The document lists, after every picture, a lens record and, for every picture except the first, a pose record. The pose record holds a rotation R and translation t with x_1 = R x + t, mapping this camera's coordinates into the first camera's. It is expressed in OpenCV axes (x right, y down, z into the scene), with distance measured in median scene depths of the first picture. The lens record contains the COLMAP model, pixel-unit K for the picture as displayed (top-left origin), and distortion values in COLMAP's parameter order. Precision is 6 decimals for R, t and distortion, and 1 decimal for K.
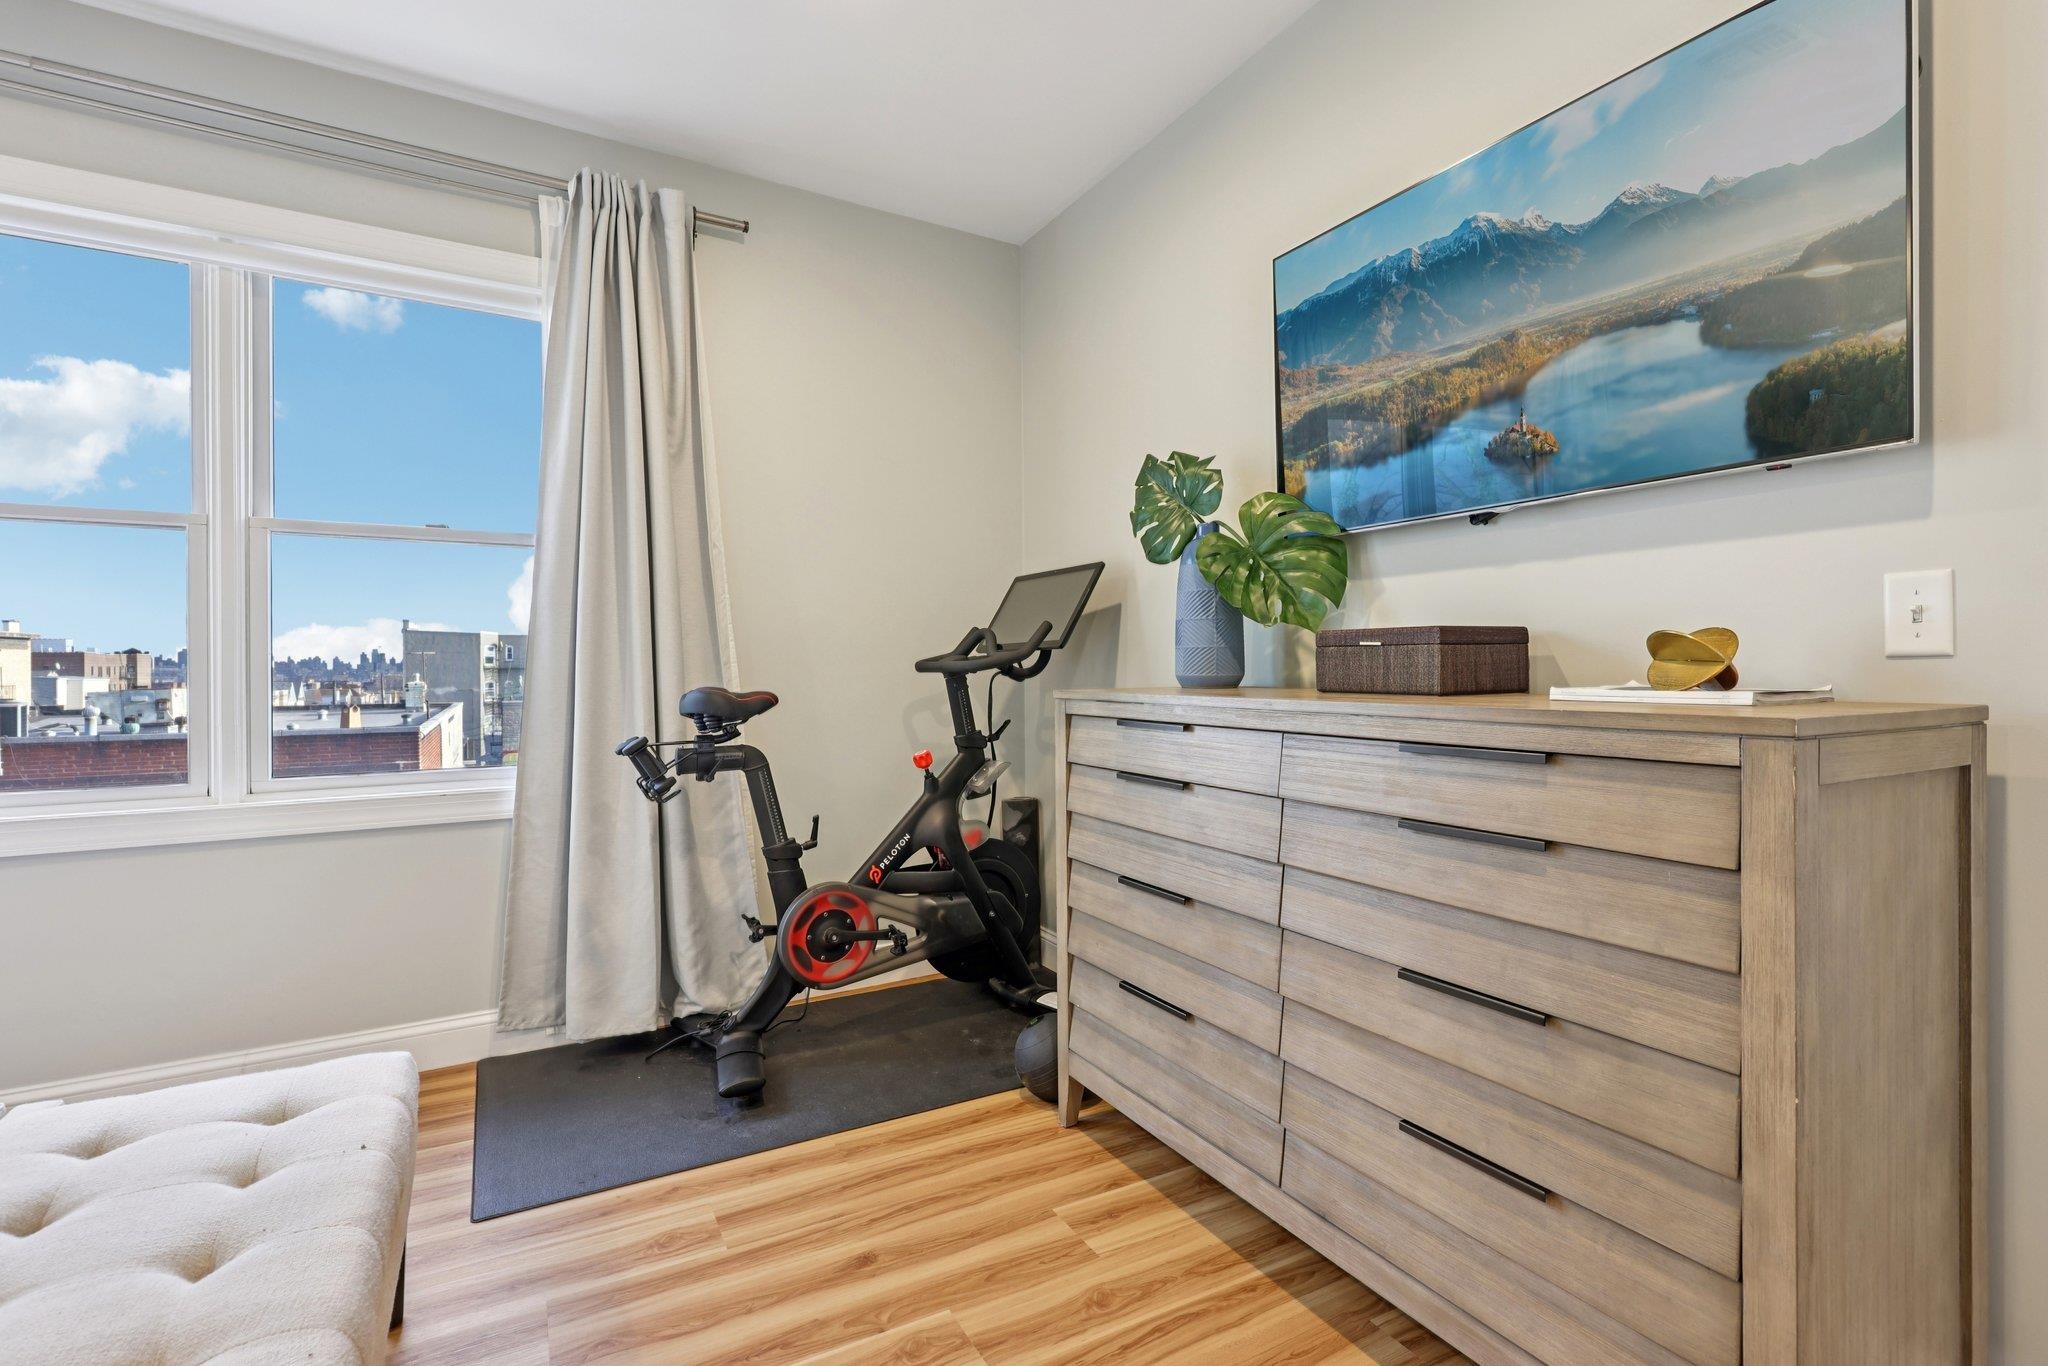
lens RADIAL K [[952.4, 0, 1014.9], [0, 952.4, 678.2], [0, 0, 1]] dist [0.002978, -0.000247]
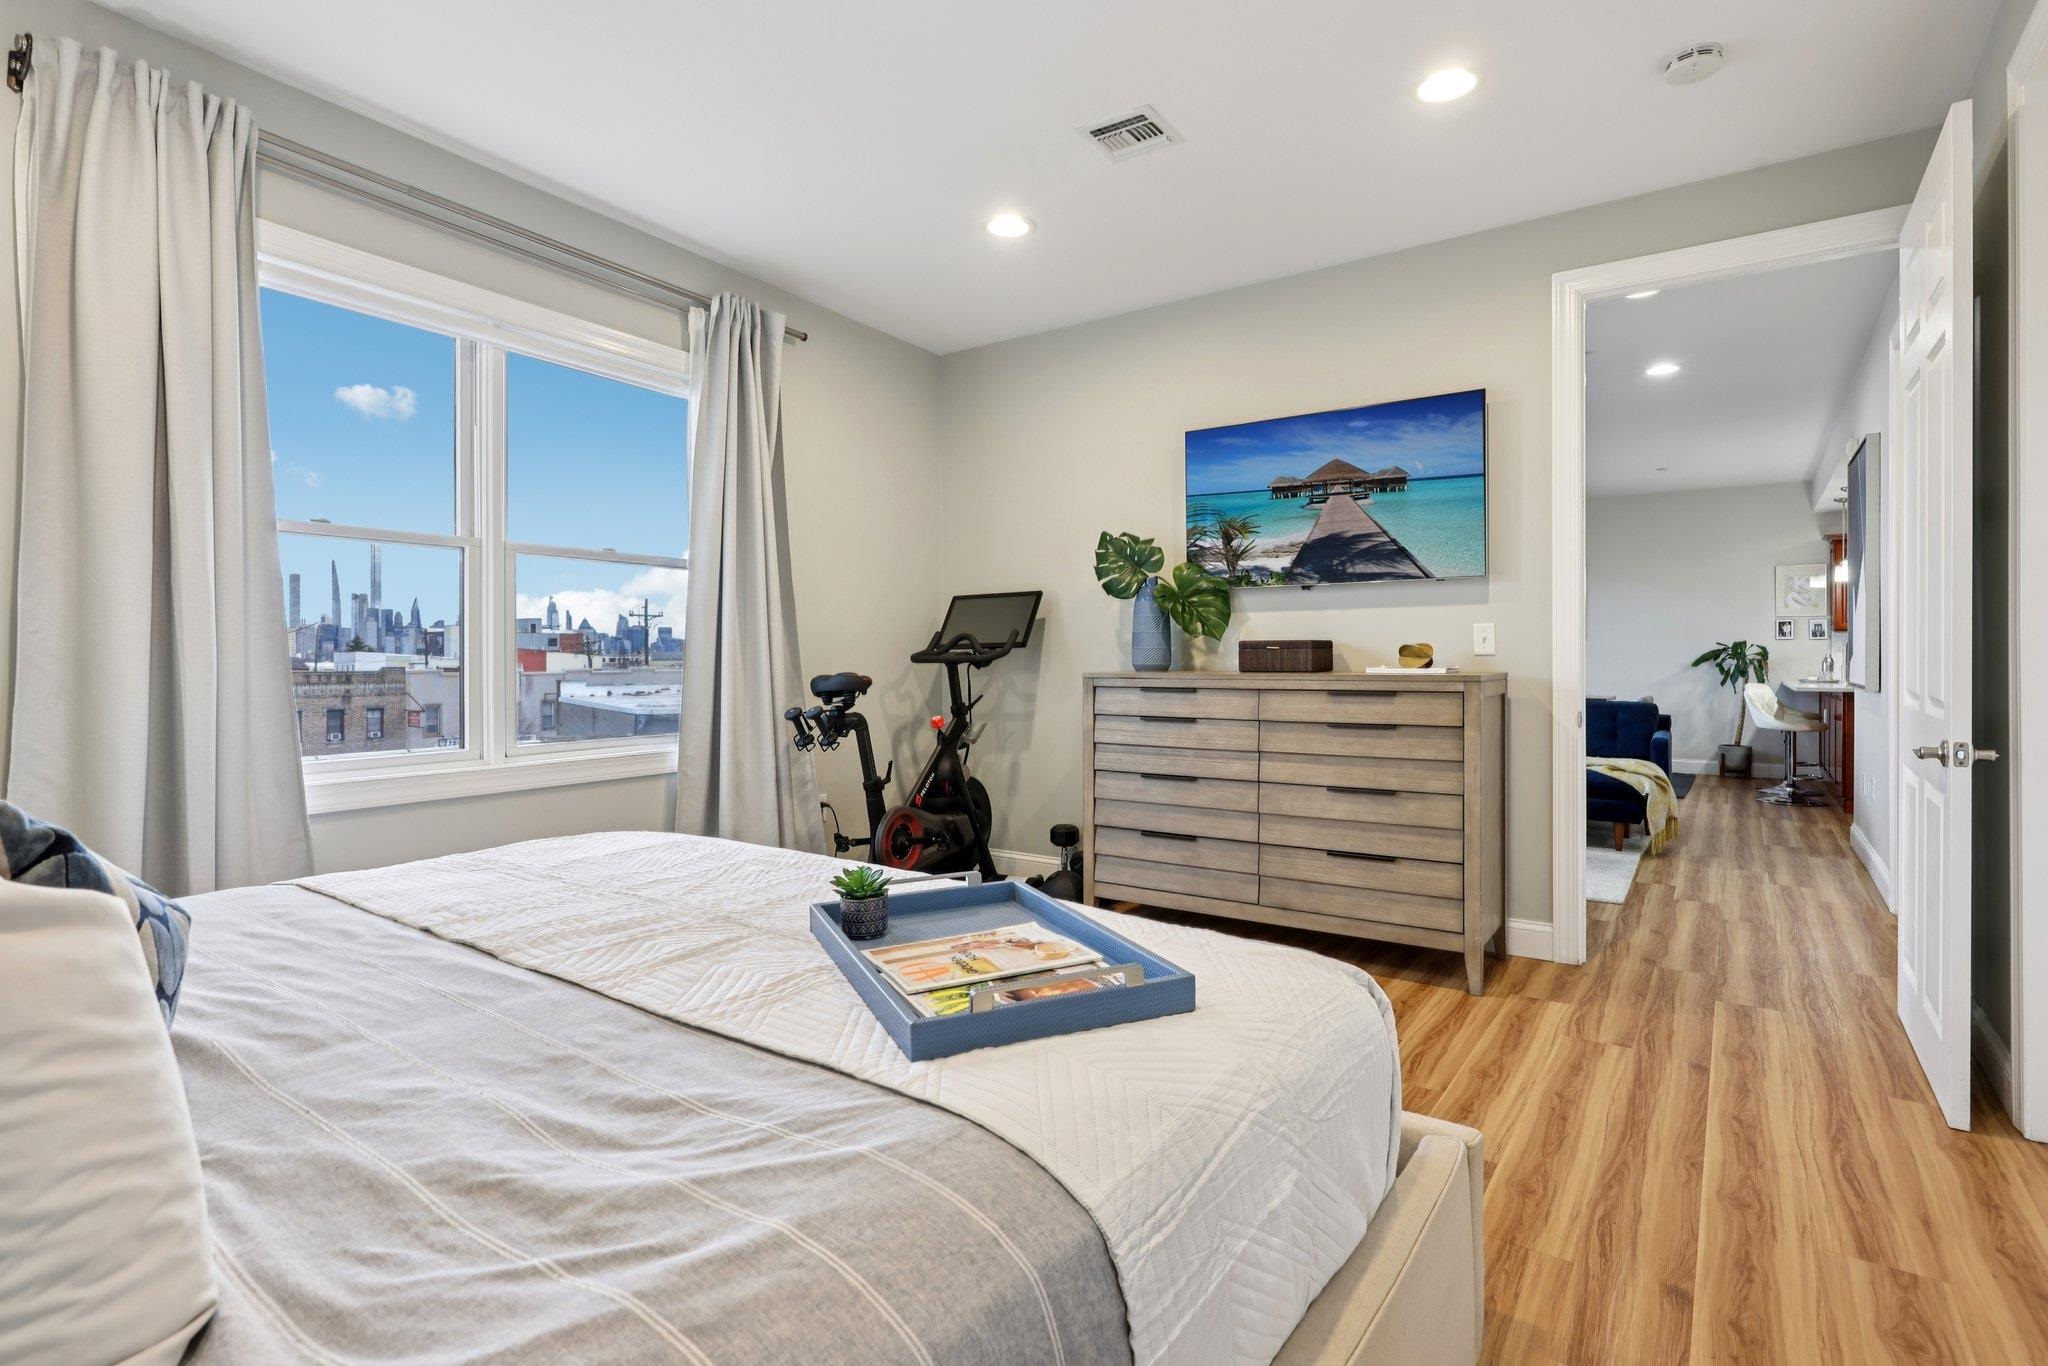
lens RADIAL K [[1013.9, 0, 988.5], [0, 1013.9, 669.3], [0, 0, 1]] dist [-0.000114, 0.004531]
pose [[0.902082, -0.002668, 0.431556, -0.887193], [0.004022, 0.999989, -0.002226, 0.009626], [-0.431546, 0.003744, 0.902083, -0.559221]]
